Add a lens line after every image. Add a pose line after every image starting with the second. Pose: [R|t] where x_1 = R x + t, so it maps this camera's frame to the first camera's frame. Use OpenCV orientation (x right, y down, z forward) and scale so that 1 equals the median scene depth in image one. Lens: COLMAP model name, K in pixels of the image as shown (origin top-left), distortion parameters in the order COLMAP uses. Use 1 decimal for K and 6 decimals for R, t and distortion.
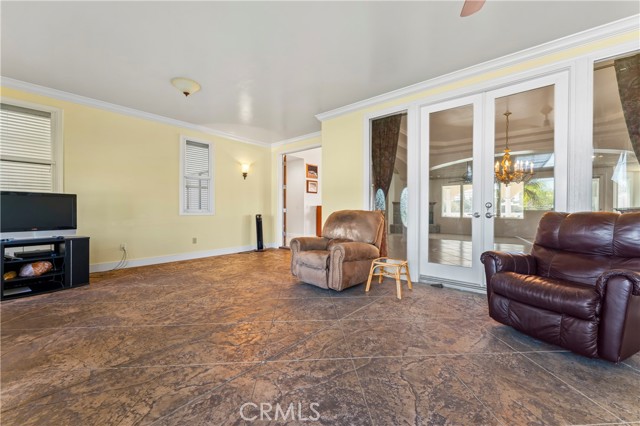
lens RADIAL K [[262.7, 0, 317.0], [0, 262.7, 213.3], [0, 0, 1]] dist [0.001216, 0.000101]
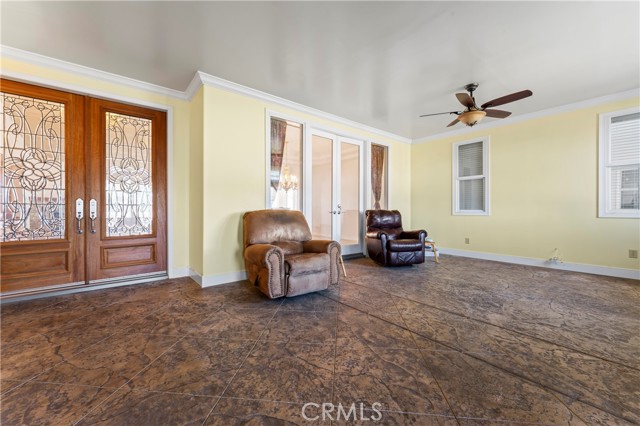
lens RADIAL K [[262.7, 0, 321.4], [0, 262.7, 209.9], [0, 0, 1]] dist [0.001216, 0.000101]
pose [[0.131185, -0.004618, 0.991347, -1.479491], [0.011731, 0.999926, 0.003106, -0.021269], [-0.991288, 0.011222, 0.131230, 1.378832]]
